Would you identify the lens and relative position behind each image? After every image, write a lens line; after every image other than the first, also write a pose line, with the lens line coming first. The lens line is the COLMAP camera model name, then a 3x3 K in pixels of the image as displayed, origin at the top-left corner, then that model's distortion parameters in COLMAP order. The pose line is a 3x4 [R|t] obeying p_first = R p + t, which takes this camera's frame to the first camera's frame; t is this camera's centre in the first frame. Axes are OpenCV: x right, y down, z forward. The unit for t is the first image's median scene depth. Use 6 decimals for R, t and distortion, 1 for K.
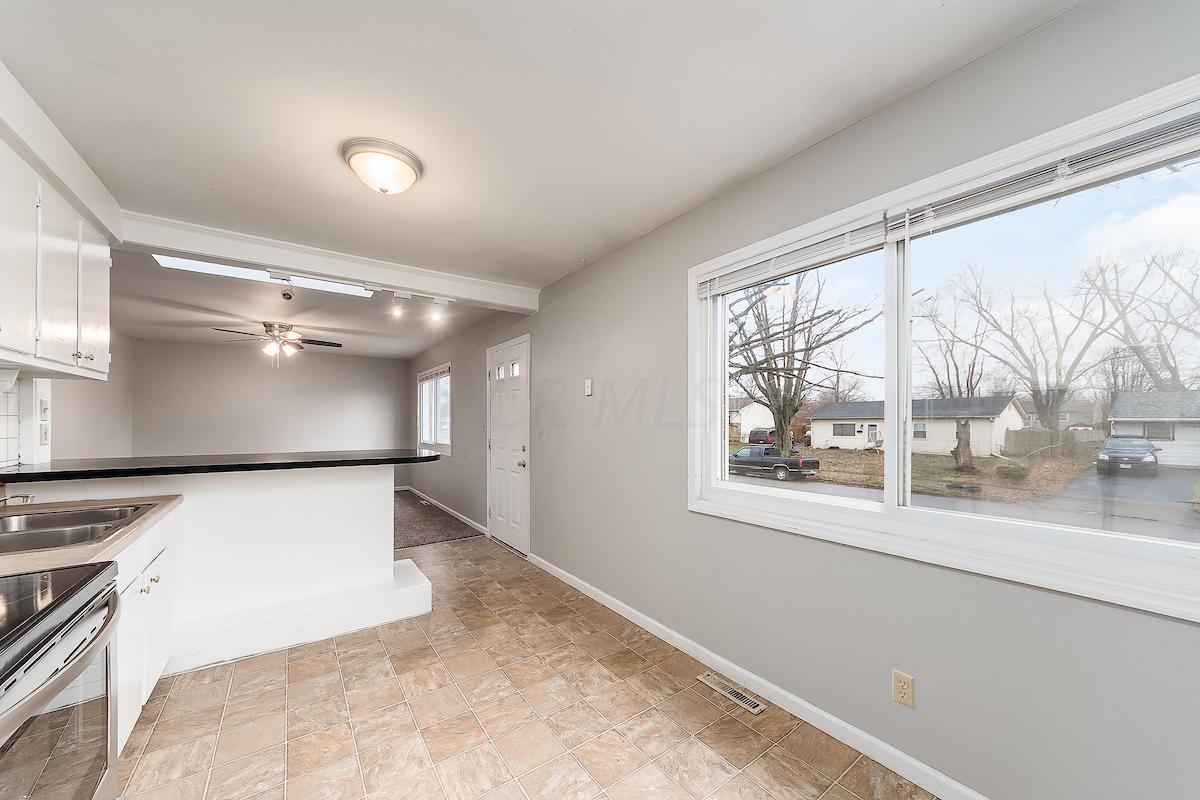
lens RADIAL K [[427.6, 0, 586.2], [0, 427.6, 421.6], [0, 0, 1]] dist [0.000173, 0.000046]
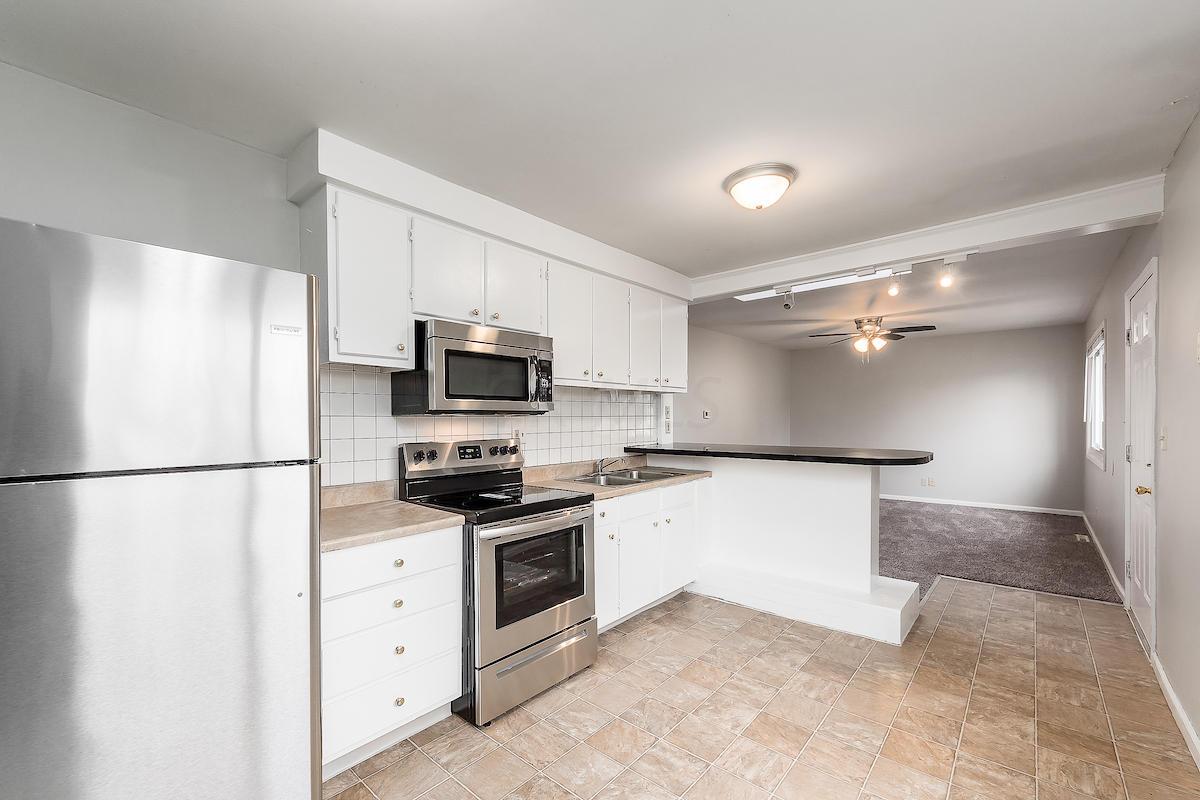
lens RADIAL K [[495.3, 0, 593.1], [0, 495.3, 427.1], [0, 0, 1]] dist [-0.000513, 0.000197]
pose [[0.247715, 0.014678, -0.968722, 0.530148], [0.008092, 0.999819, 0.017219, -0.004821], [0.968799, -0.012104, 0.247551, 0.231669]]
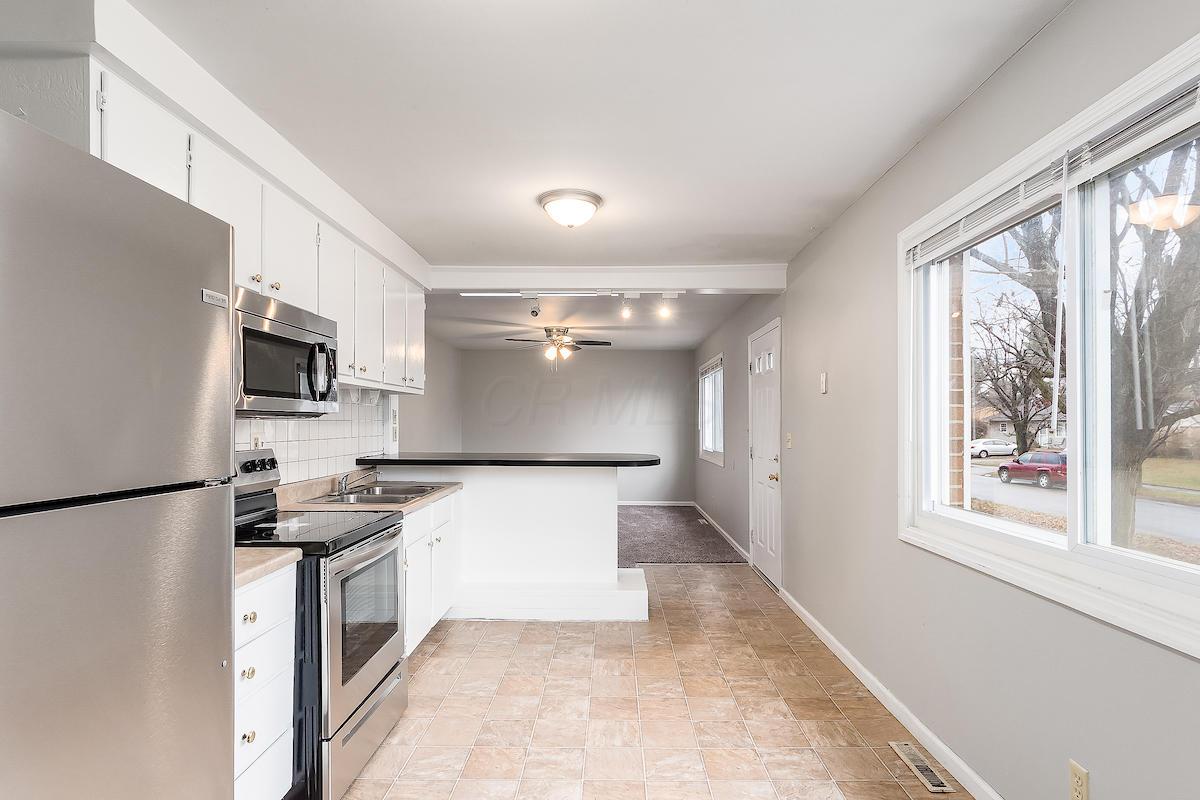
lens RADIAL K [[603.2, 0, 604.0], [0, 603.2, 424.0], [0, 0, 1]] dist [0.001488, 0.000279]
pose [[0.816993, 0.001694, -0.576646, 0.436982], [-0.001351, 0.999999, 0.001024, -0.005255], [0.576647, -0.000058, 0.816994, -0.225704]]
